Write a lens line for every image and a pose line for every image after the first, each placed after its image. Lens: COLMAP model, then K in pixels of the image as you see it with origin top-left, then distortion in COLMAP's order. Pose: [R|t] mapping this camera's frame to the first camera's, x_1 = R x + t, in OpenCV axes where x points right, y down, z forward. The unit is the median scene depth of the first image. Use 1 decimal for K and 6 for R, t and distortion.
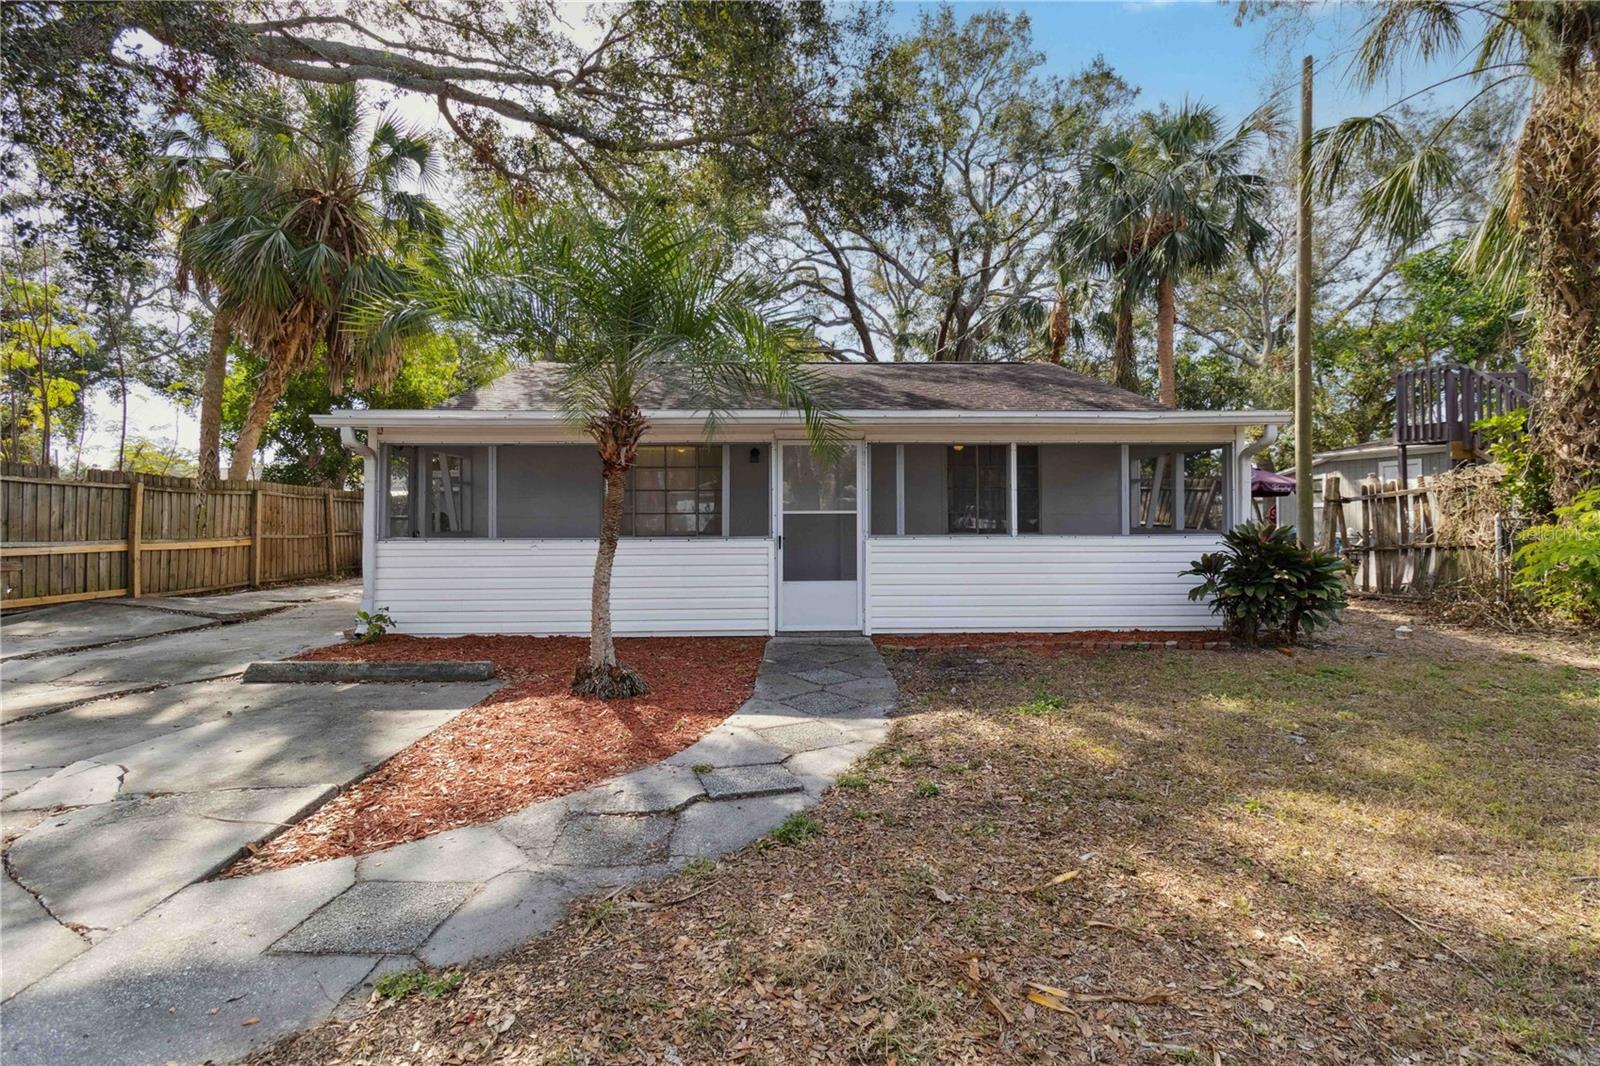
lens RADIAL K [[766.3, 0, 803.7], [0, 766.3, 516.0], [0, 0, 1]] dist [0.001089, 0.000649]
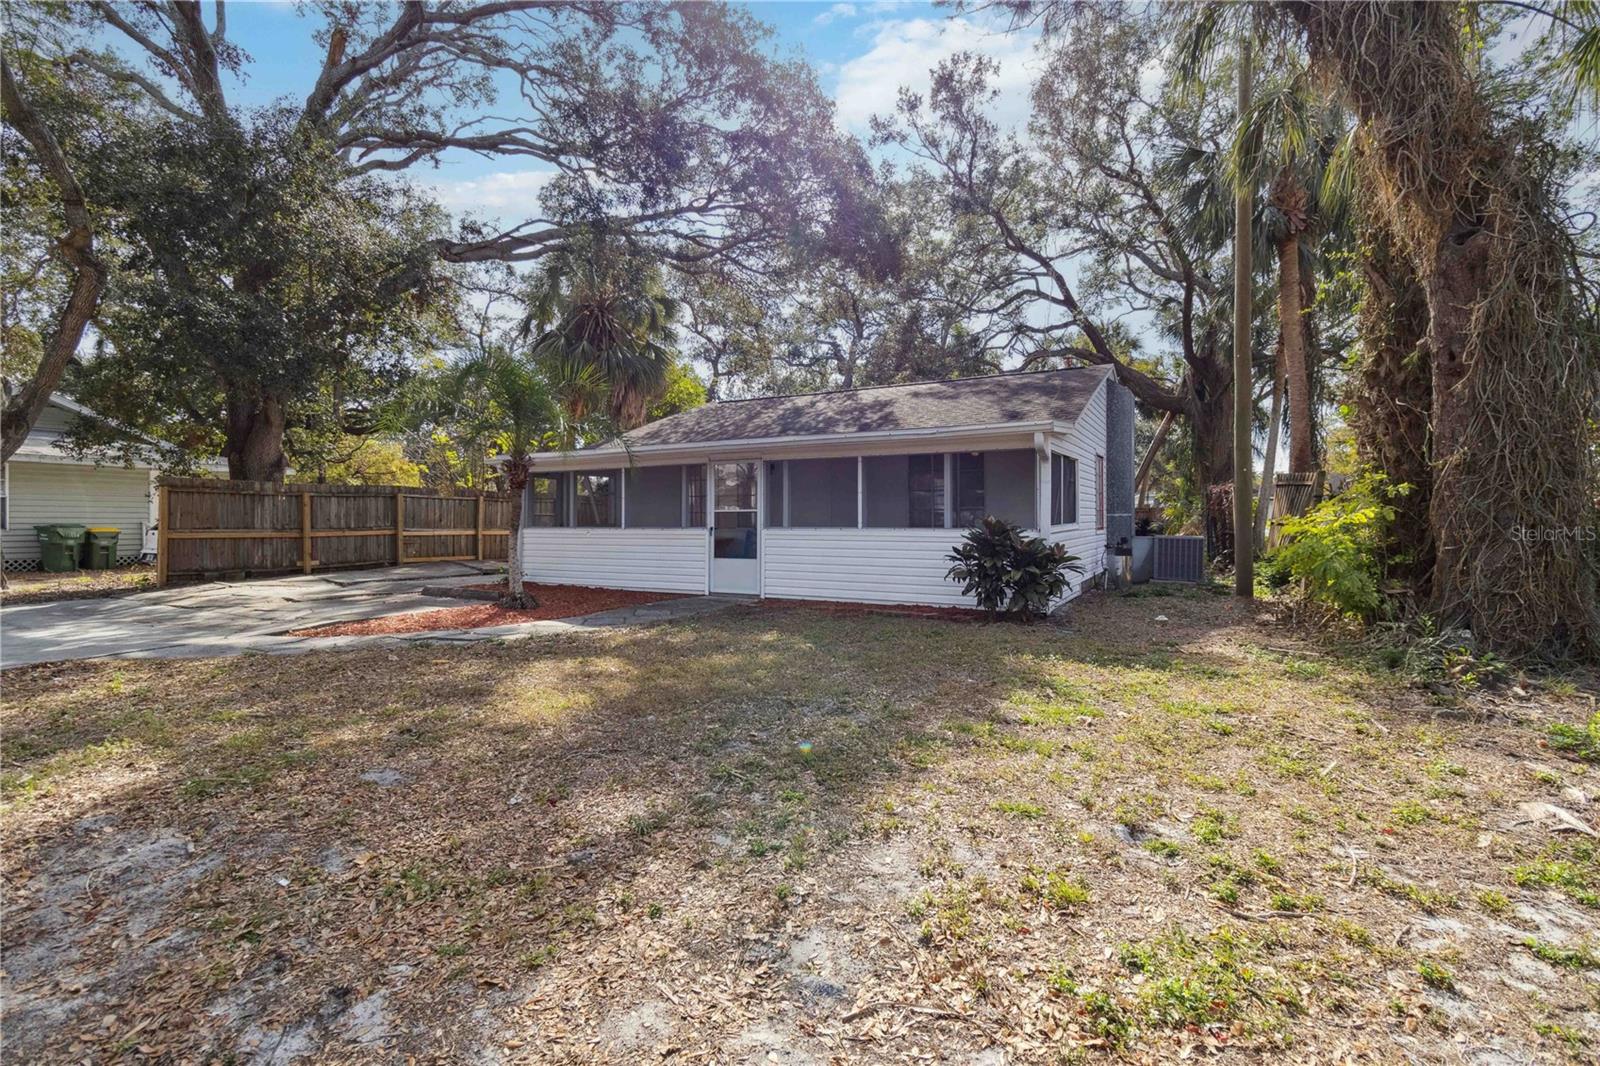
lens RADIAL K [[754.1, 0, 801.2], [0, 754.1, 516.6], [0, 0, 1]] dist [0.001049, 0.000215]
pose [[0.857837, -0.001454, -0.513919, 0.849423], [0.001956, 0.999998, 0.000436, 0.005676], [0.513917, -0.001379, 0.857839, -0.145478]]
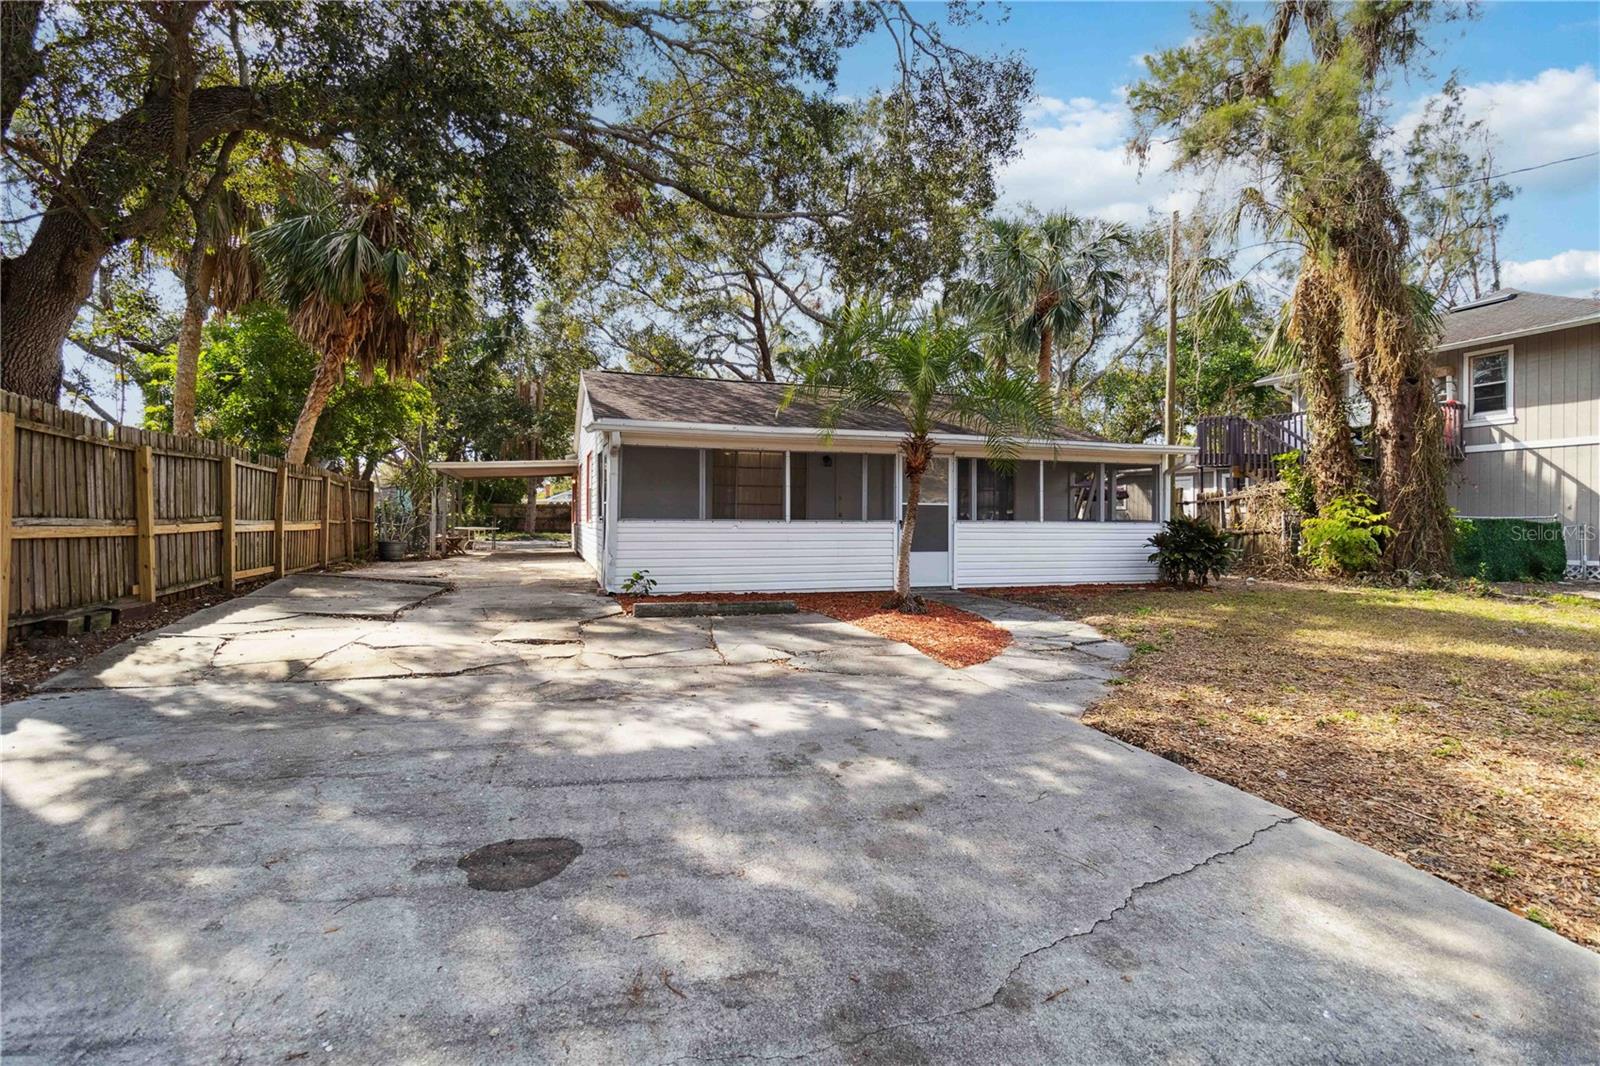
lens RADIAL K [[754.1, 0, 801.2], [0, 754.1, 516.6], [0, 0, 1]] dist [0.001049, 0.000215]
pose [[0.958753, 0.011934, 0.283991, -0.603058], [-0.012516, 0.999922, 0.000233, 0.021009], [-0.283966, -0.003778, 0.958827, -0.288772]]
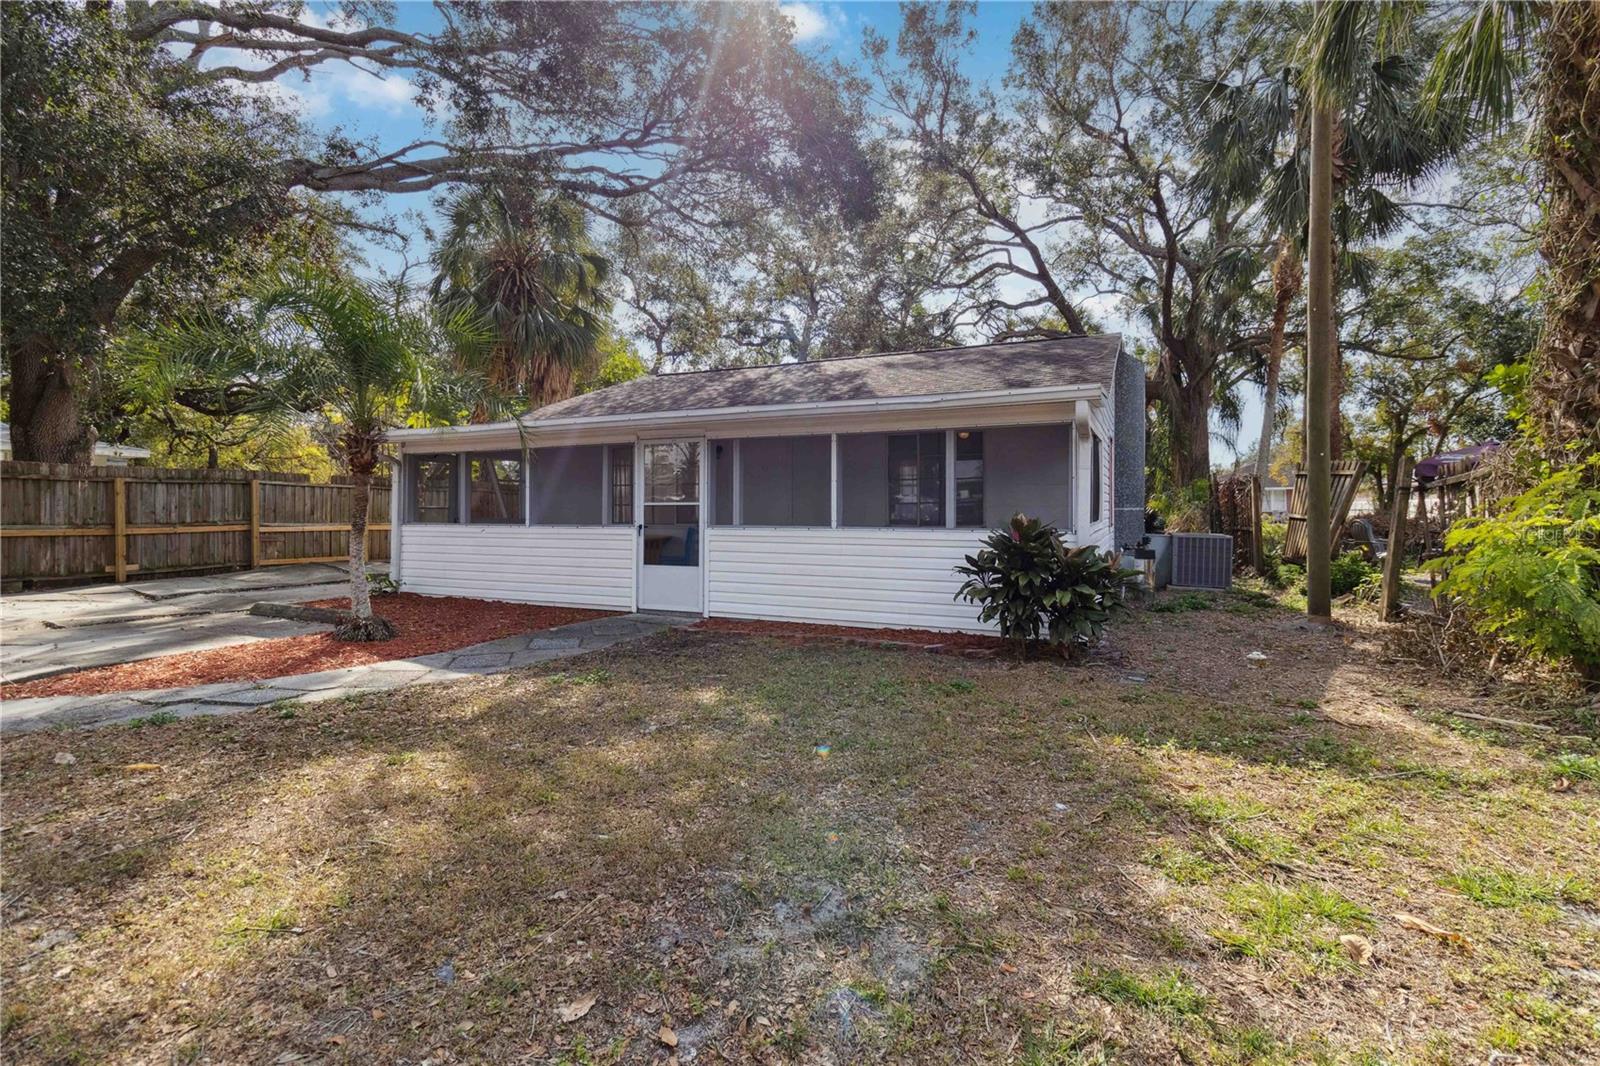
lens RADIAL K [[758.9, 0, 802.3], [0, 758.9, 511.9], [0, 0, 1]] dist [0.000308, 0.000226]
pose [[0.891233, 0.004372, -0.453525, 0.687599], [-0.000758, 0.999967, 0.008149, -0.002125], [0.453545, -0.006919, 0.891206, 0.106957]]
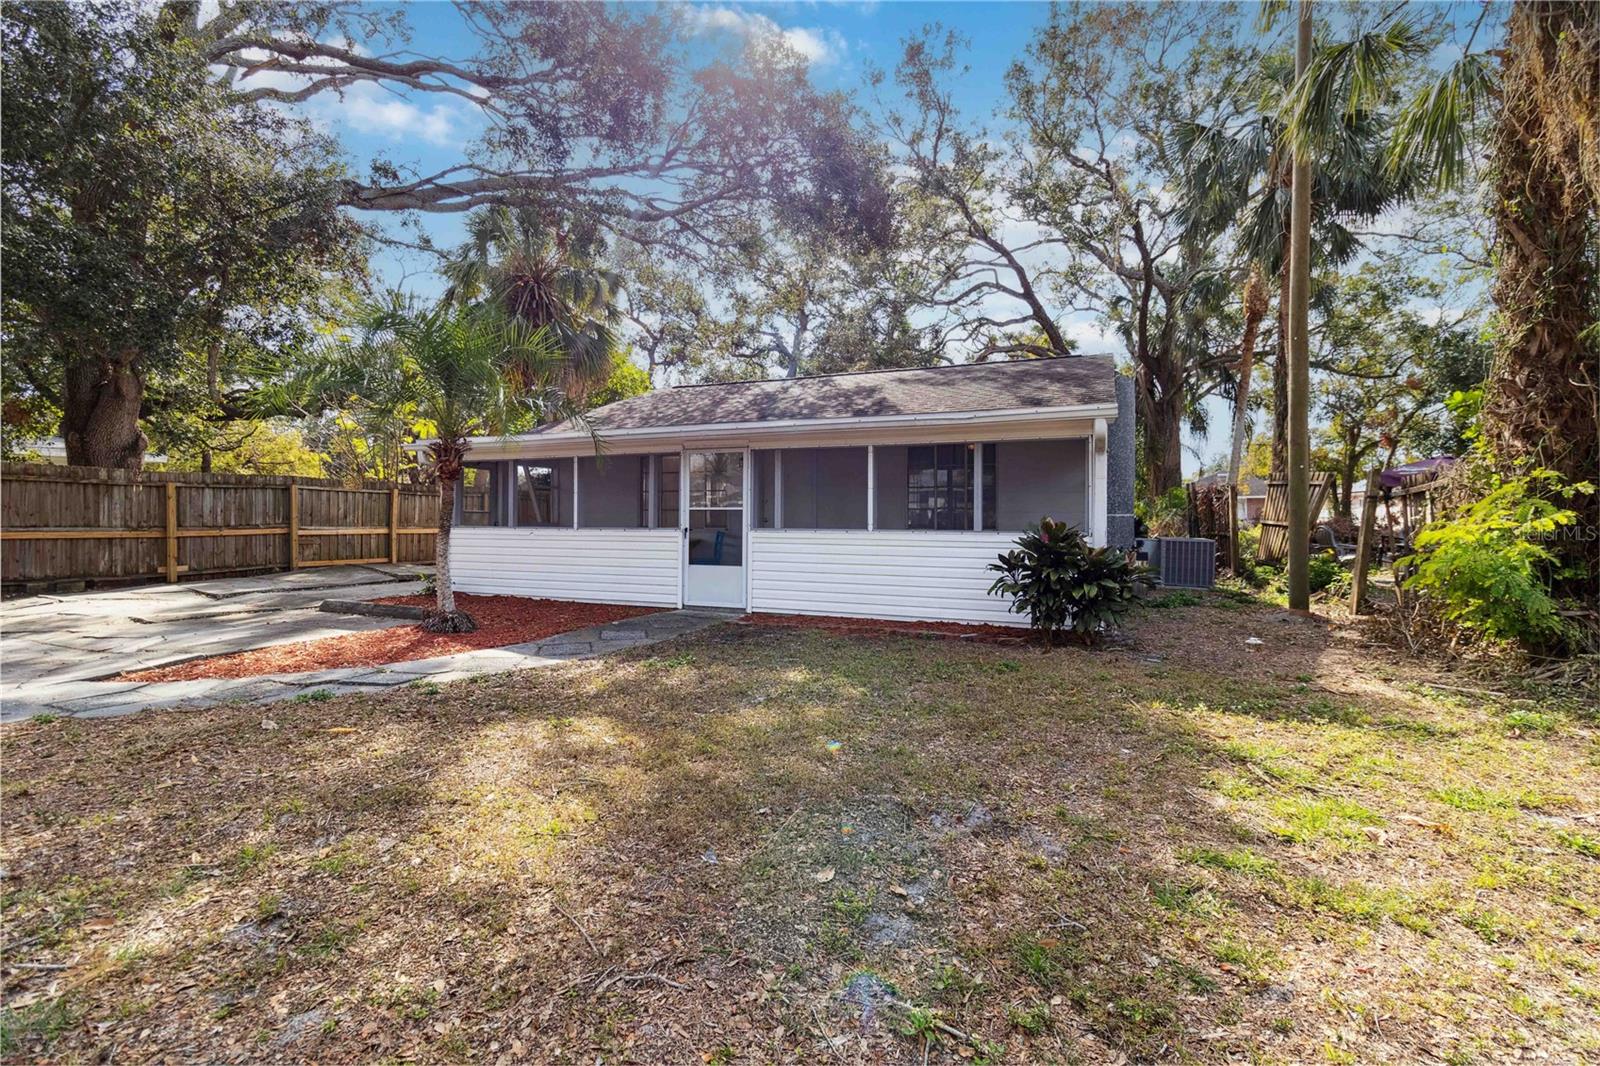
lens RADIAL K [[745.8, 0, 805.2], [0, 745.8, 516.9], [0, 0, 1]] dist [0.000215, 0.000631]
pose [[0.907133, 0.005814, -0.420805, 0.642585], [-0.003767, 0.999977, 0.005695, 0.000863], [0.420828, -0.003581, 0.907133, -0.006098]]
